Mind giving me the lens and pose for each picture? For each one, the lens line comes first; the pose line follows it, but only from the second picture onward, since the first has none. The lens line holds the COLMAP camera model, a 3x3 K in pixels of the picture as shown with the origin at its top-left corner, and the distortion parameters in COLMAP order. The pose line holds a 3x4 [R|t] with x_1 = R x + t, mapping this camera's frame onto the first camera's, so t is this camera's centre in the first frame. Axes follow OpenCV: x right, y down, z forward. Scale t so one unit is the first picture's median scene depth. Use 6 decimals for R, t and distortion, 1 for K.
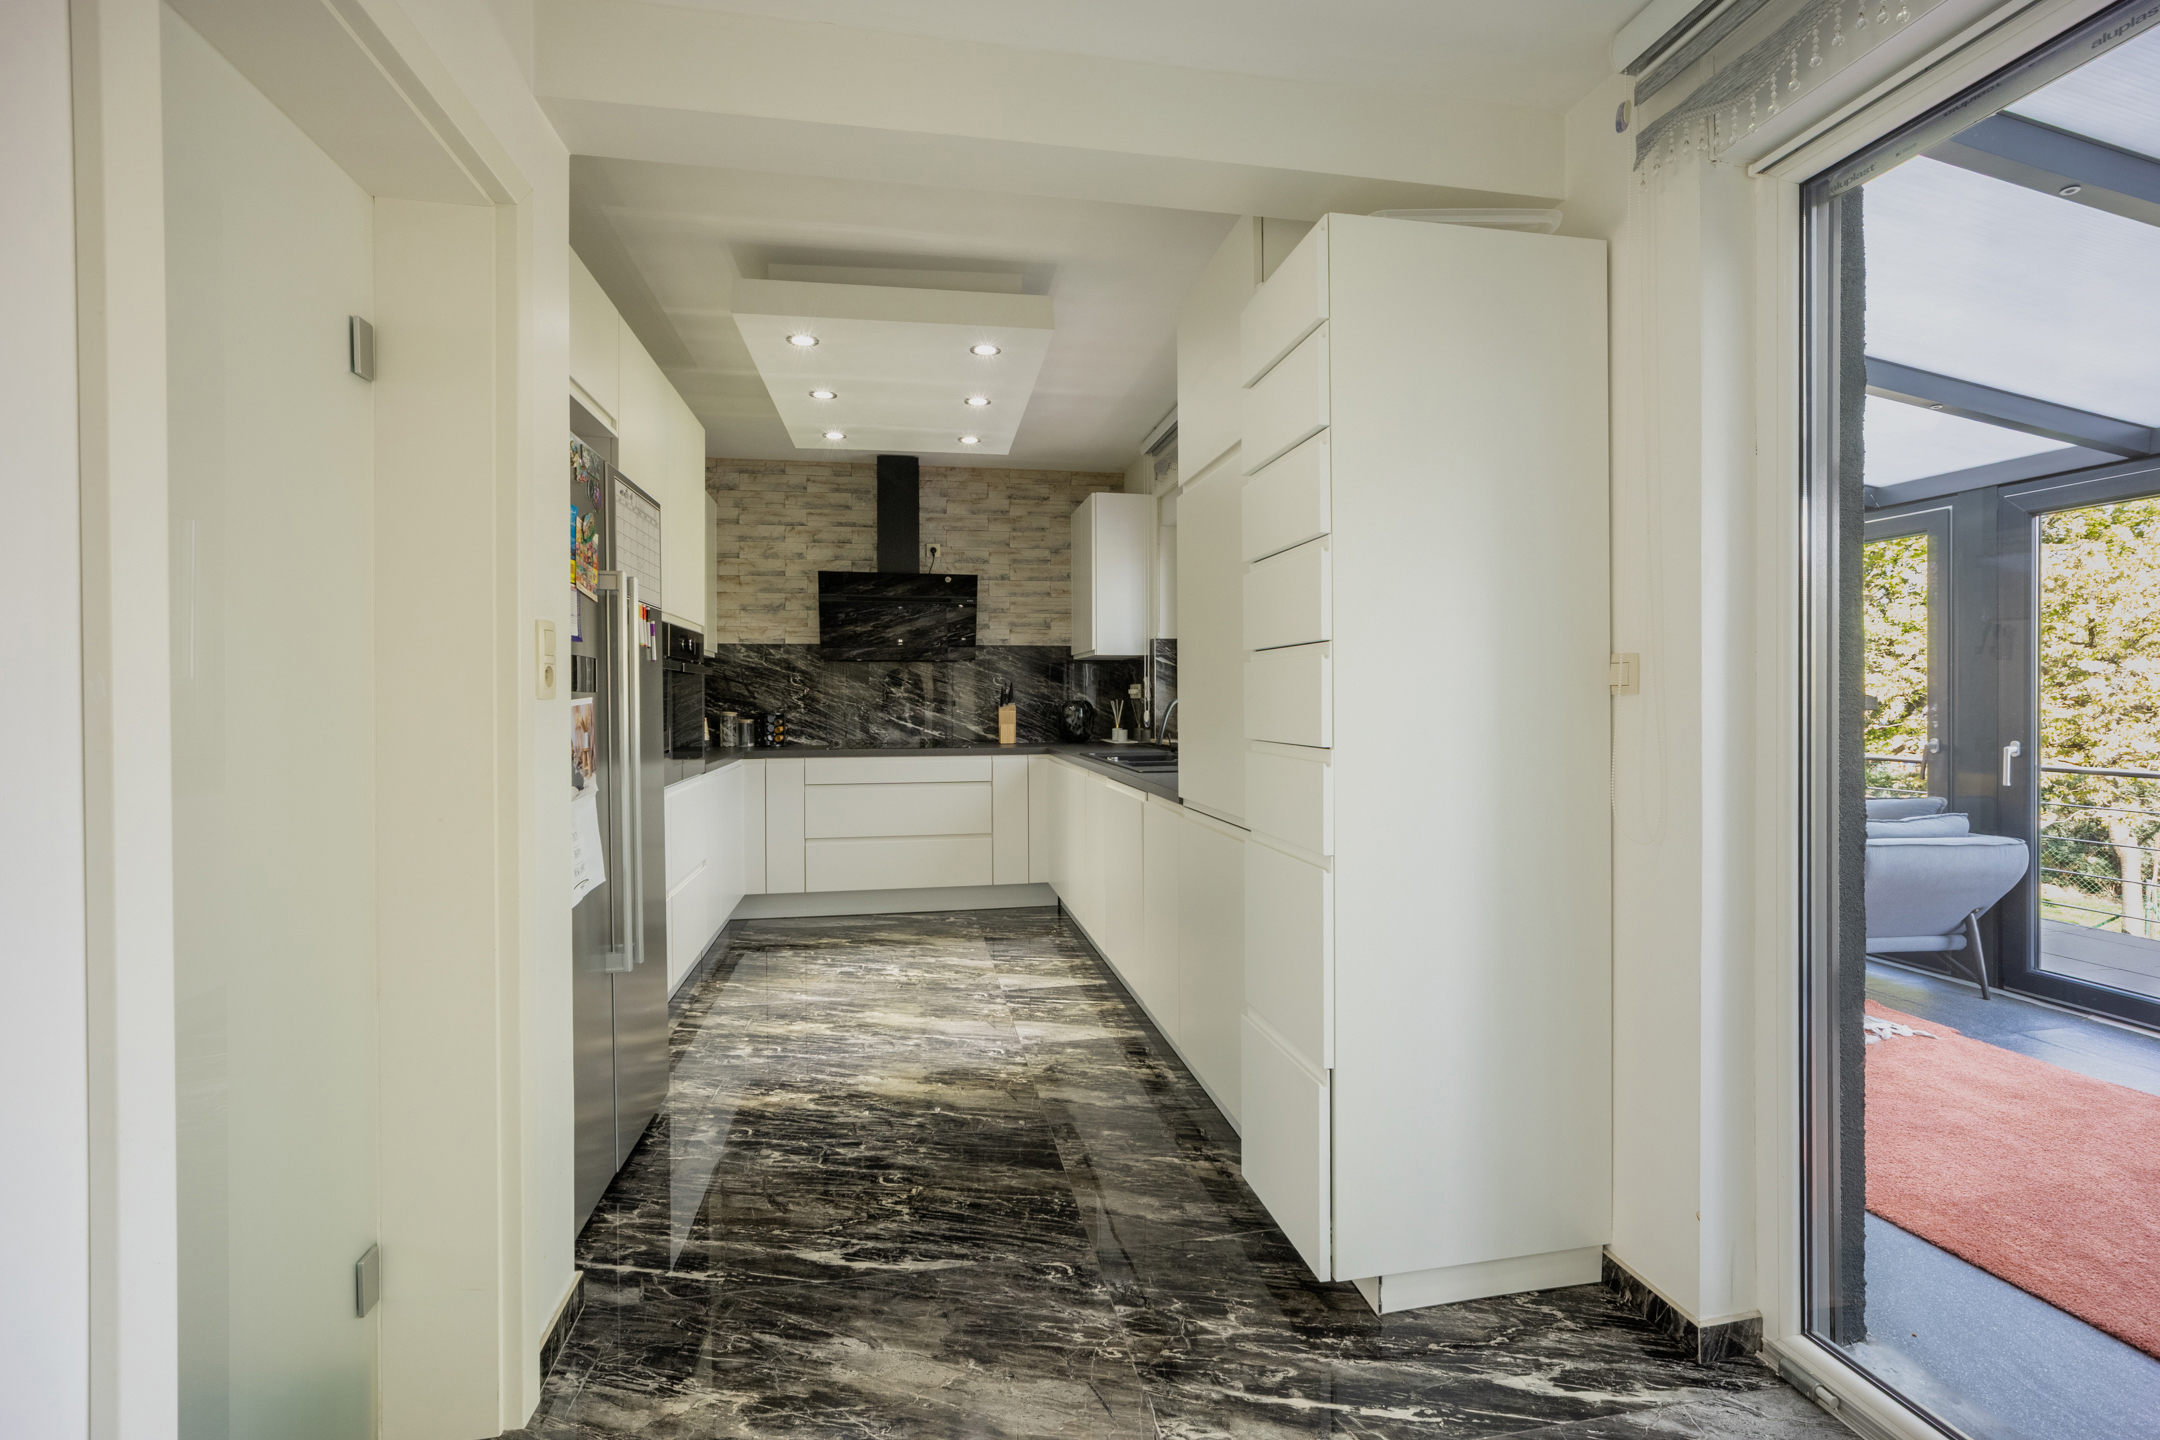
lens RADIAL K [[993.6, 0, 1070.6], [0, 993.6, 711.5], [0, 0, 1]] dist [0.000009, 0.000057]
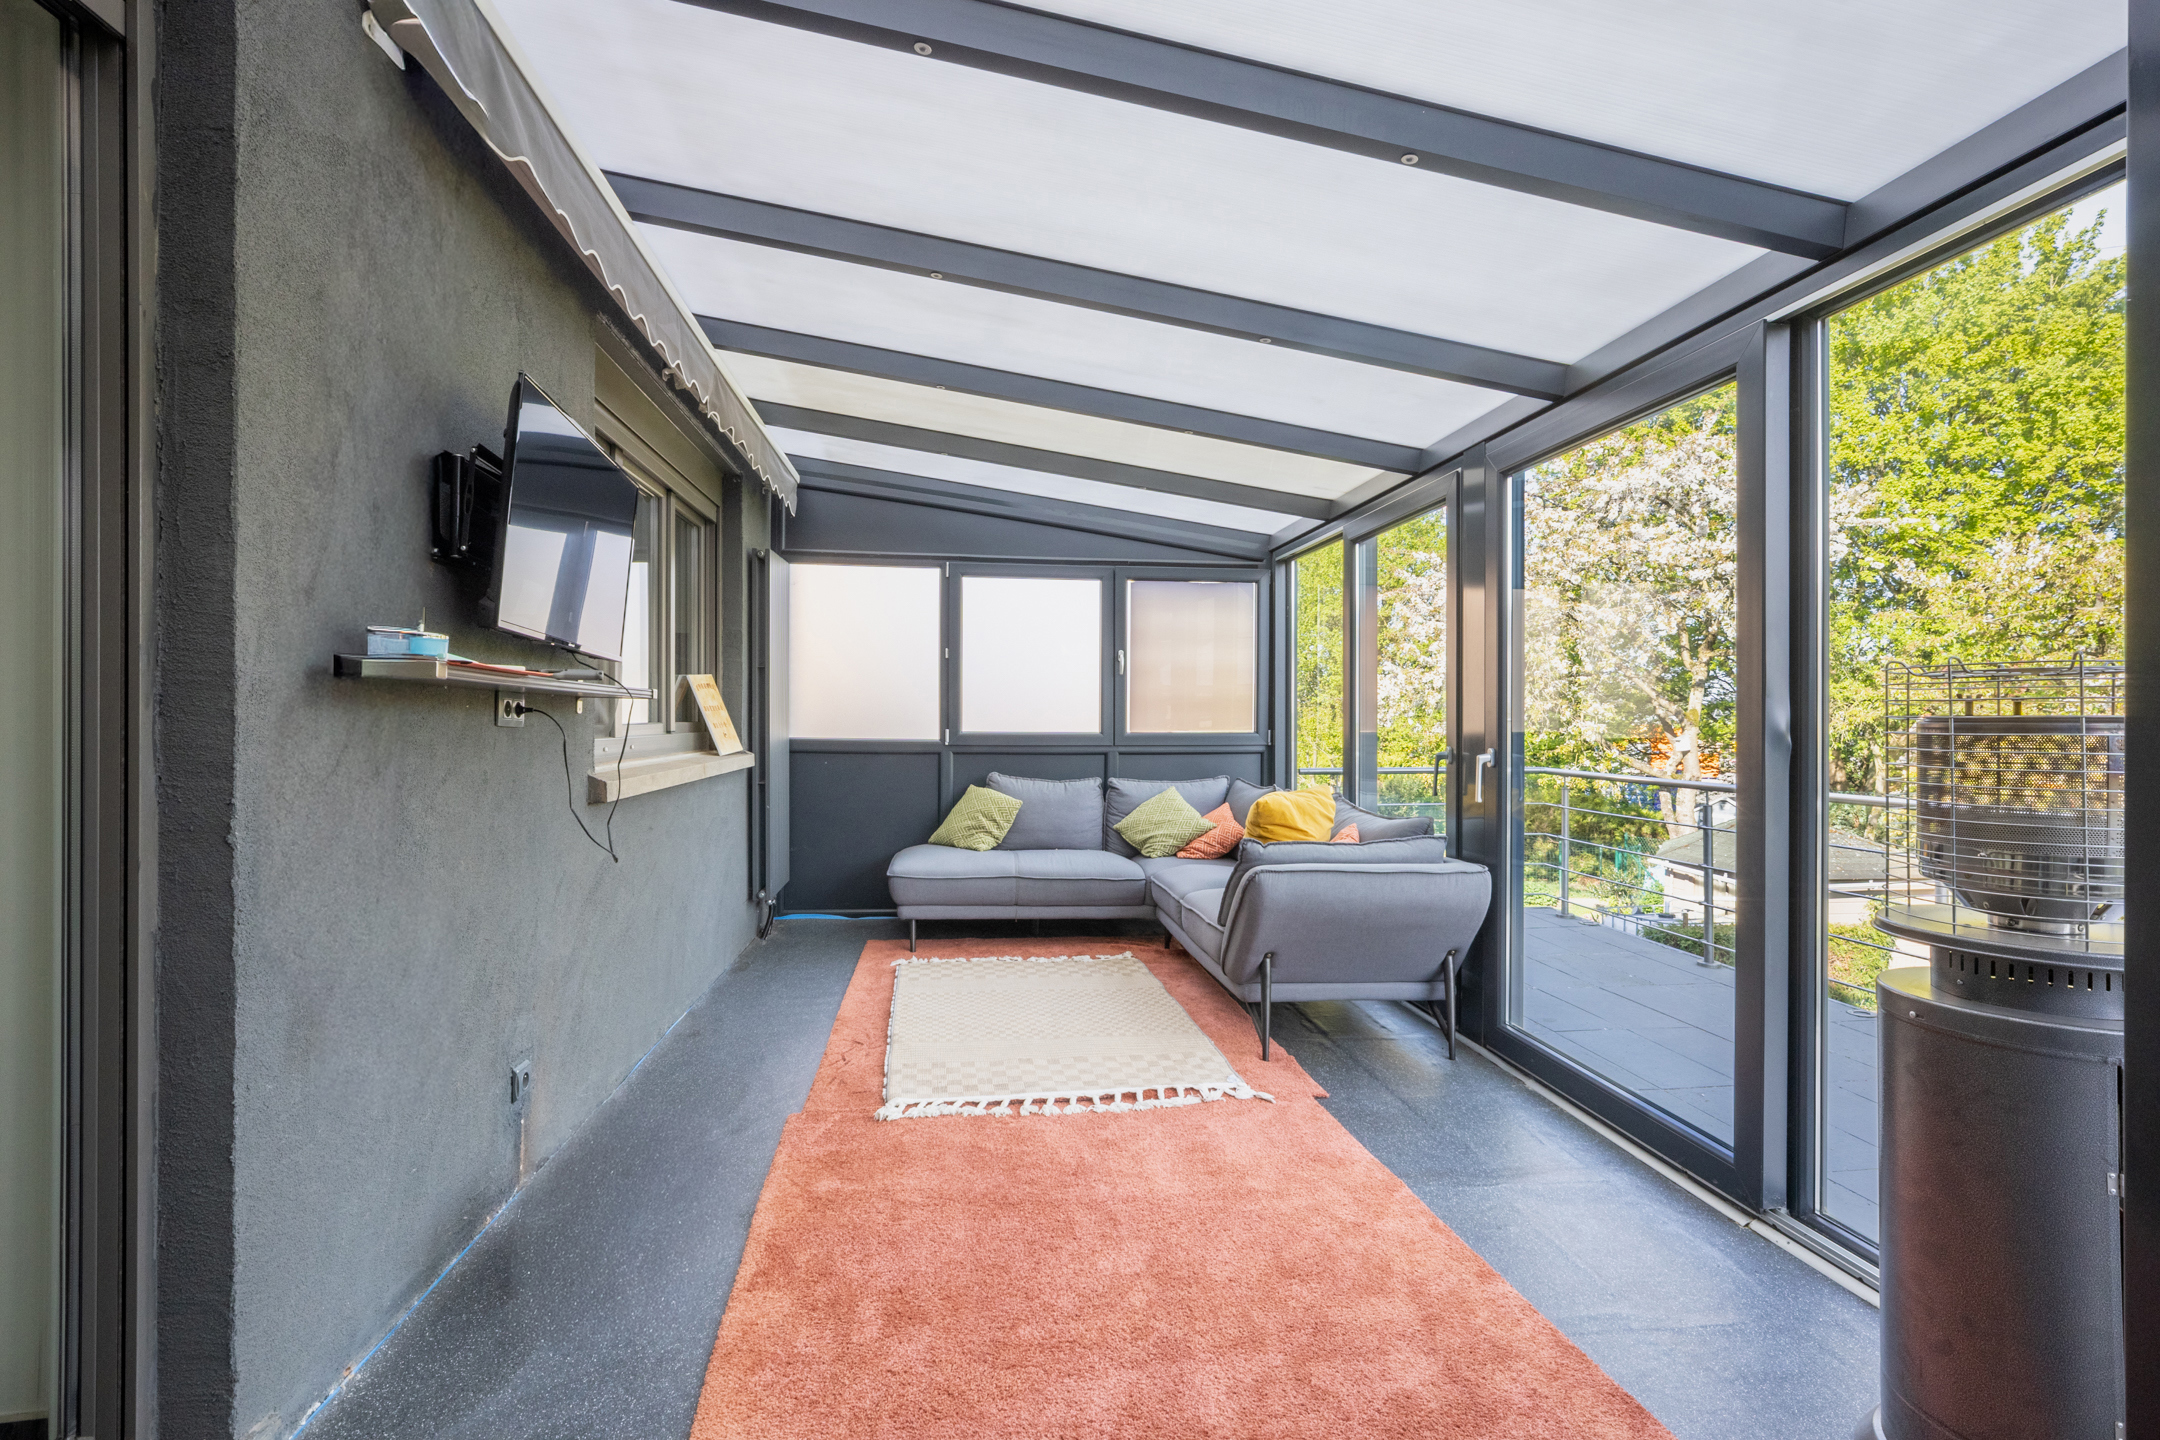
lens RADIAL K [[1109.6, 0, 1080.0], [0, 1109.6, 720.0], [0, 0, 1]] dist [-0.000053, -0.000024]
pose [[0.998522, 0.010800, -0.053260, 0.659583], [-0.011325, 0.999890, -0.009566, 0.019675], [0.053150, 0.010155, 0.998535, 0.060484]]
